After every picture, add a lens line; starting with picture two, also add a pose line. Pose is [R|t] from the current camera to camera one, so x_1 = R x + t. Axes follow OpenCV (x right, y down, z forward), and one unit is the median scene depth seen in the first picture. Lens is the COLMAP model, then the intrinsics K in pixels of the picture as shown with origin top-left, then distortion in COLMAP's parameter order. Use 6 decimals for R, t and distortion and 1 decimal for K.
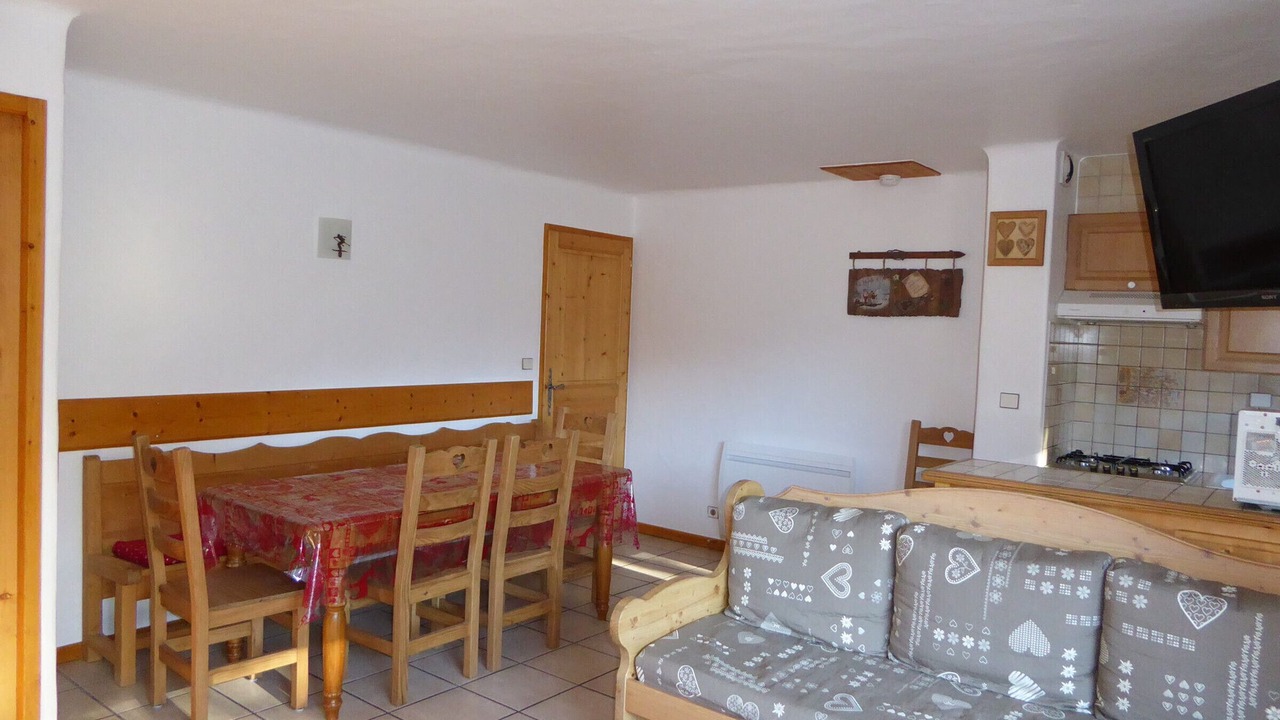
lens RADIAL K [[906.8, 0, 640.0], [0, 906.8, 360.0], [0, 0, 1]] dist [-0.002855, -0.001532]
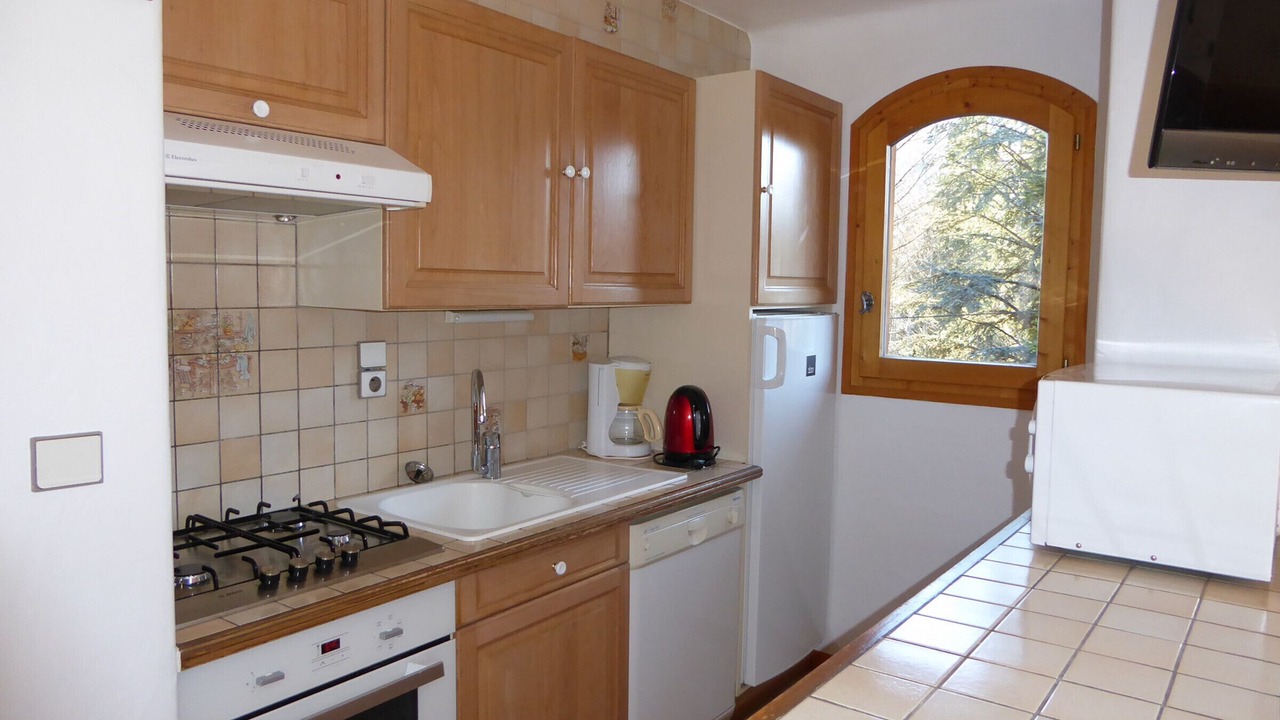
lens RADIAL K [[916.7, 0, 668.3], [0, 916.7, 357.8], [0, 0, 1]] dist [-0.005789, -0.001602]
pose [[-0.042774, -0.119300, 0.991936, 0.167182], [0.020605, 0.992529, 0.120260, -0.026276], [-0.998872, 0.025582, -0.039996, 1.222888]]
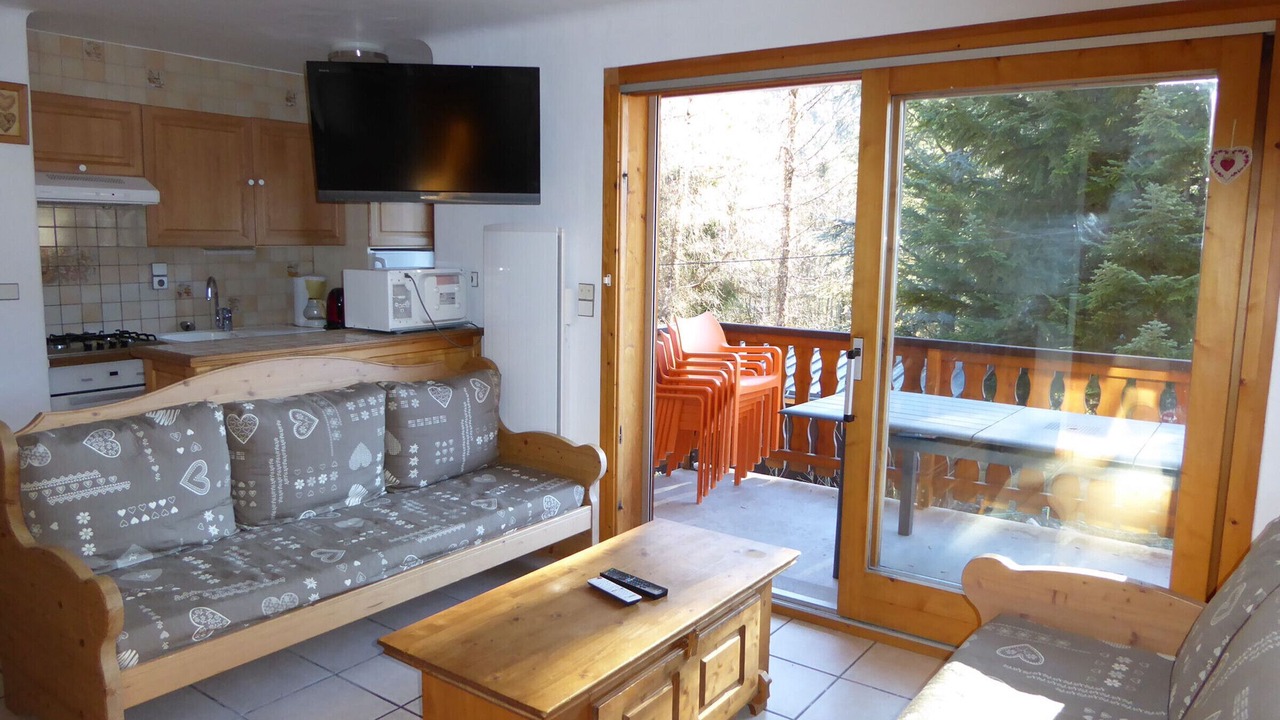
lens RADIAL K [[906.8, 0, 640.0], [0, 906.8, 360.0], [0, 0, 1]] dist [-0.002855, -0.001532]
pose [[-0.030041, -0.177103, 0.983734, -0.791168], [0.023165, 0.983790, 0.177820, -0.052563], [-0.999280, 0.028130, -0.025452, 0.572005]]
